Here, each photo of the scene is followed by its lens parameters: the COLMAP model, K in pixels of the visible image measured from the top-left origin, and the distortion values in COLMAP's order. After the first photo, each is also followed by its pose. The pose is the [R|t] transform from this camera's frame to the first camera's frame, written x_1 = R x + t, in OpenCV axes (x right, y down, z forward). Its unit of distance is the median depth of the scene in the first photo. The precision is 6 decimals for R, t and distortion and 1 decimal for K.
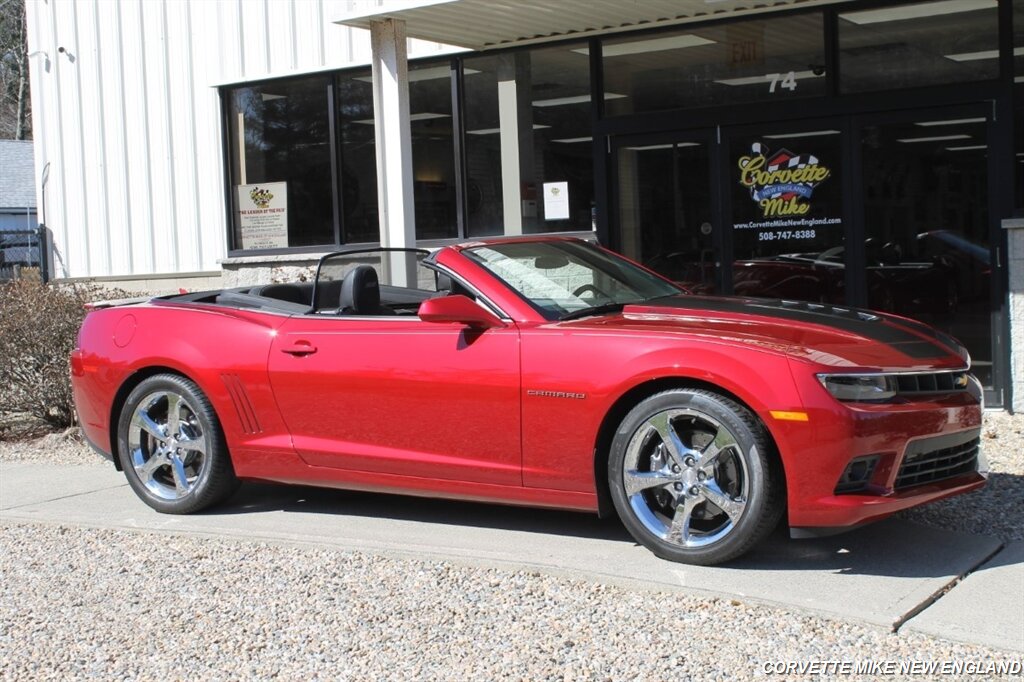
lens RADIAL K [[1451.6, 0, 512.0], [0, 1451.6, 341.0], [0, 0, 1]] dist [-0.041896, 0.075645]
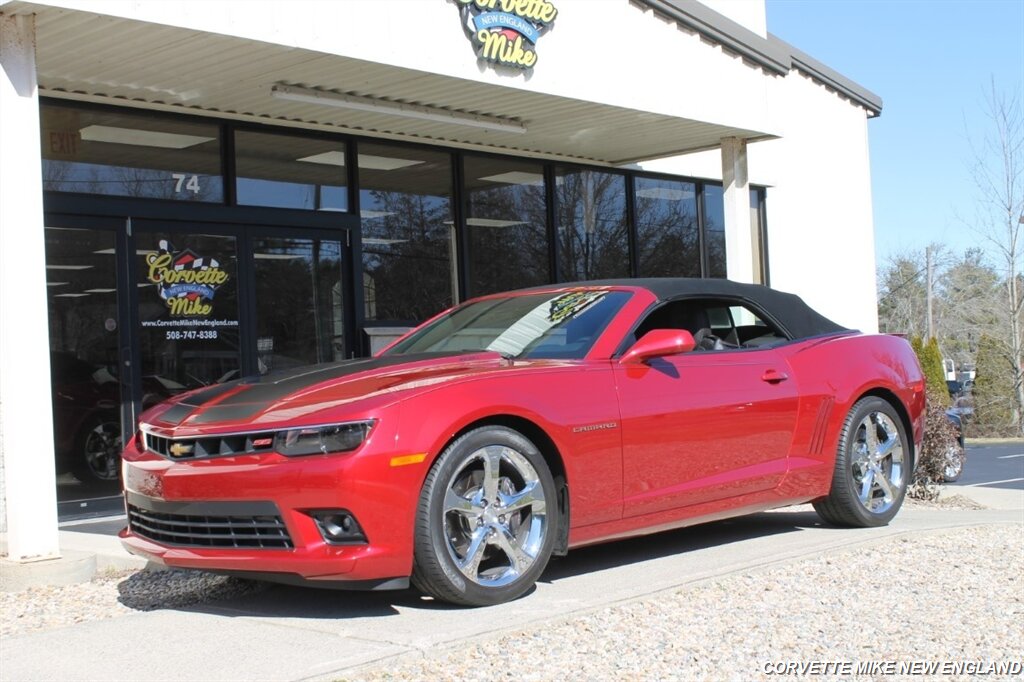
lens RADIAL K [[1391.3, 0, 512.0], [0, 1391.3, 341.0], [0, 0, 1]] dist [-0.042706, 0.031252]
pose [[0.191620, 0.058679, 0.979713, -0.711550], [0.092343, 0.992705, -0.077518, 0.026098], [-0.977115, 0.105323, 0.184804, 0.610479]]
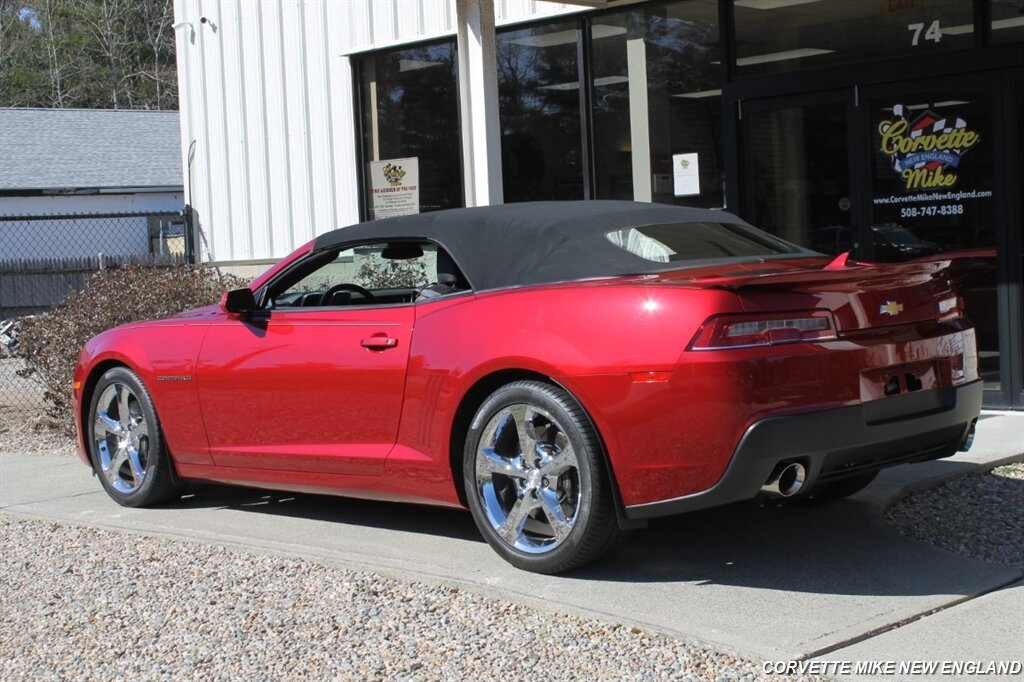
lens RADIAL K [[1623.5, 0, 512.0], [0, 1623.5, 341.0], [0, 0, 1]] dist [-0.020779, 0.138707]
pose [[0.978162, 0.006389, -0.207747, 0.147257], [-0.004612, 0.999949, 0.009033, -0.003262], [0.207794, -0.007878, 0.978141, 0.003785]]
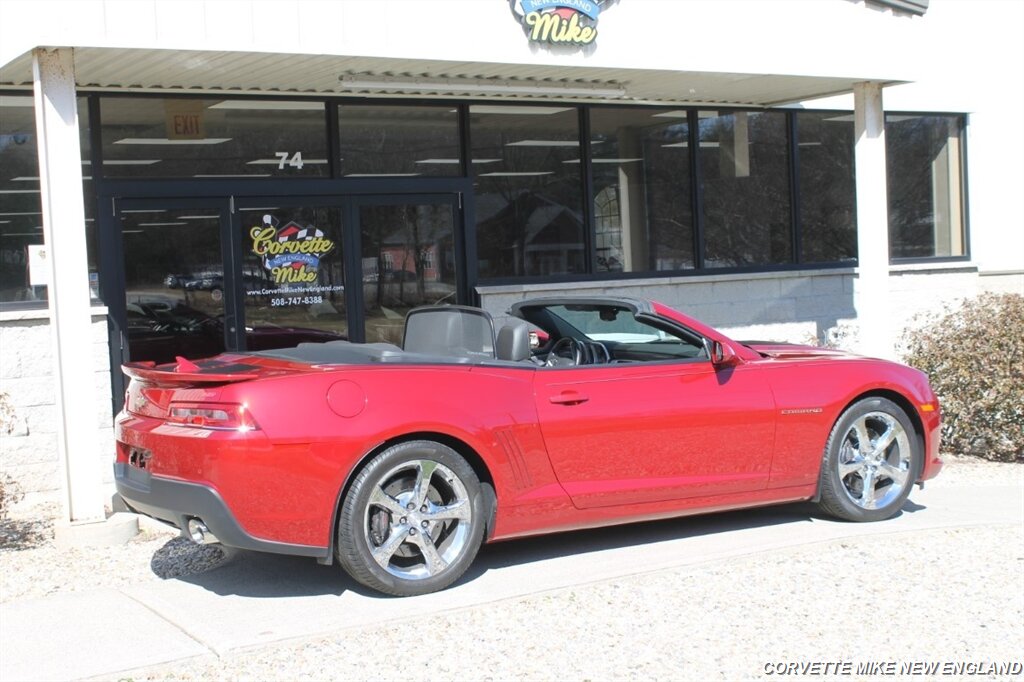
lens RADIAL K [[1458.6, 0, 512.0], [0, 1458.6, 341.0], [0, 0, 1]] dist [-0.030069, 0.015847]
pose [[0.449798, -0.022766, 0.892840, -0.718869], [0.076243, 0.997005, -0.012988, -0.016598], [-0.889870, 0.073914, 0.450186, 0.368360]]
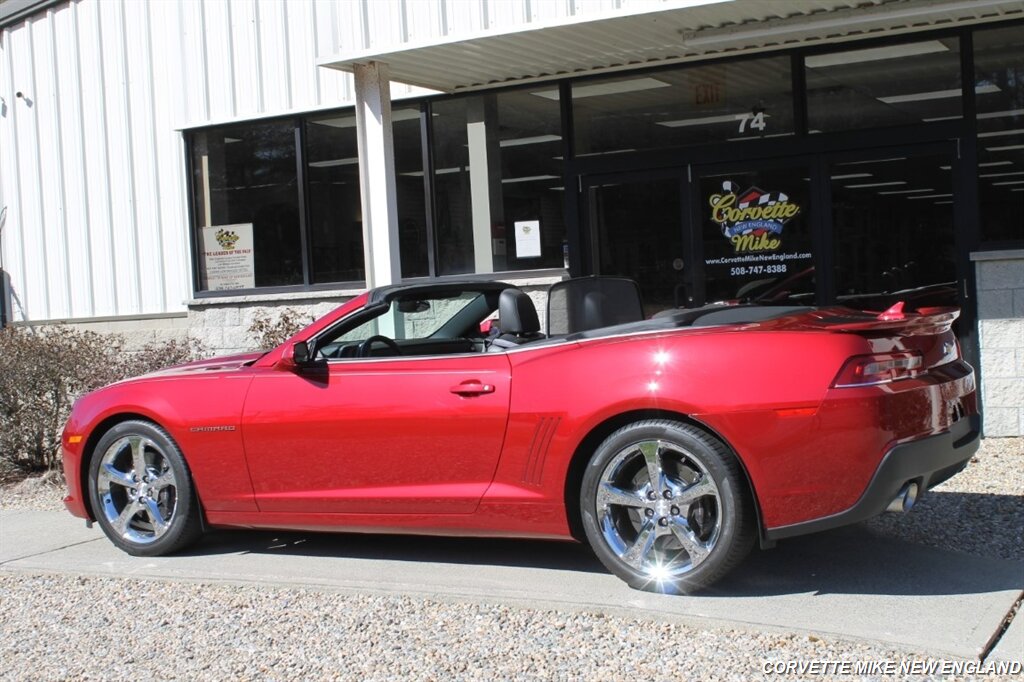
lens RADIAL K [[1379.3, 0, 512.0], [0, 1379.3, 341.0], [0, 0, 1]] dist [-0.044502, 0.029359]
pose [[0.996857, -0.016341, 0.077517, -0.063171], [0.018087, 0.999597, -0.021876, -0.003903], [-0.077128, 0.023209, 0.996751, 0.034664]]
